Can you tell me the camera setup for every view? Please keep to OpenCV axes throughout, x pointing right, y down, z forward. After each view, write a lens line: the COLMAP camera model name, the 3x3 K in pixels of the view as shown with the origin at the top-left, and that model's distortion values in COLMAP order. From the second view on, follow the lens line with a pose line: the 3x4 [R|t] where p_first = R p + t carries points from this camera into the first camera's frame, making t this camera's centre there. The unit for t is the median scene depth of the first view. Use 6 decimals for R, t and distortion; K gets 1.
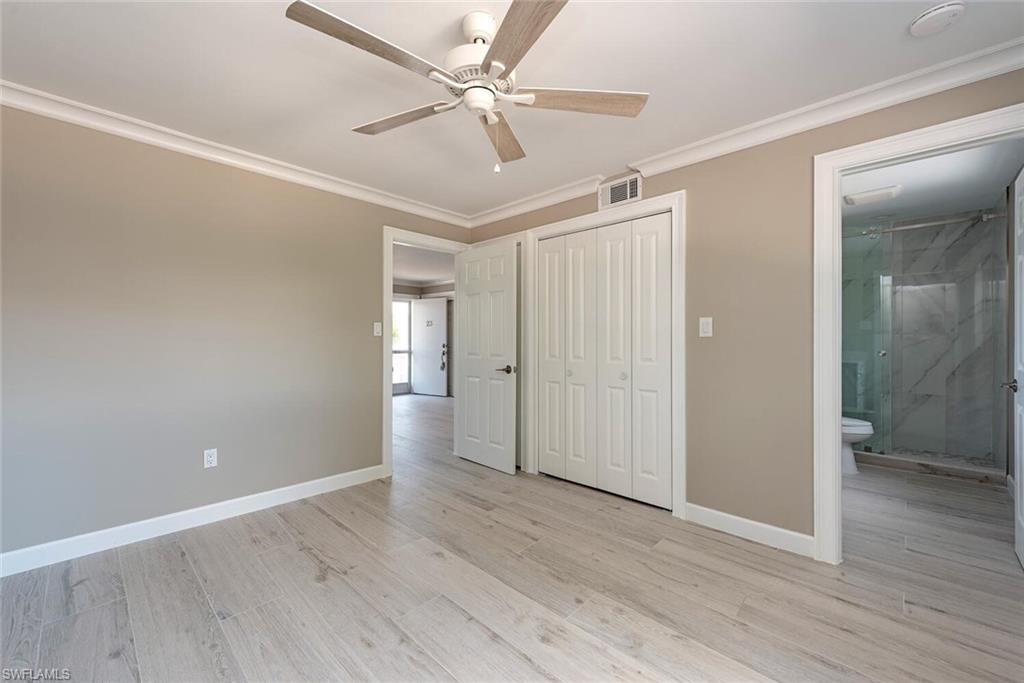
lens RADIAL K [[419.0, 0, 512.0], [0, 419.0, 341.5], [0, 0, 1]] dist [-0.001067, -0.000432]
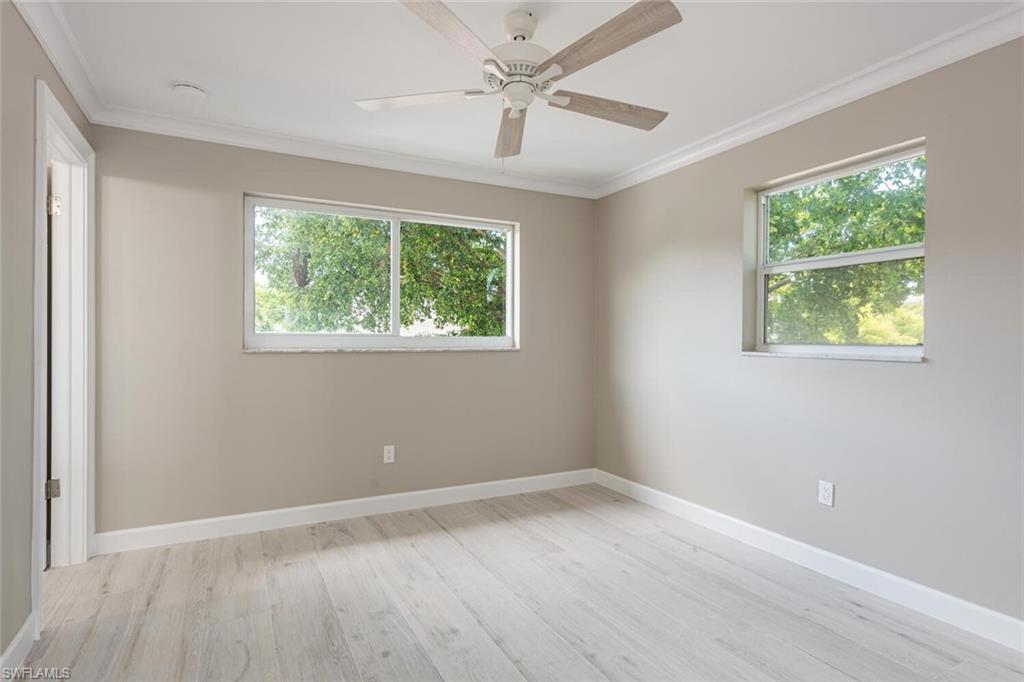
lens RADIAL K [[547.0, 0, 514.3], [0, 547.0, 336.2], [0, 0, 1]] dist [0.002540, -0.000201]
pose [[-0.949977, -0.005082, 0.312277, -0.425954], [-0.004819, 0.999987, 0.001616, -0.012090], [-0.312281, 0.000030, -0.949990, 1.990808]]
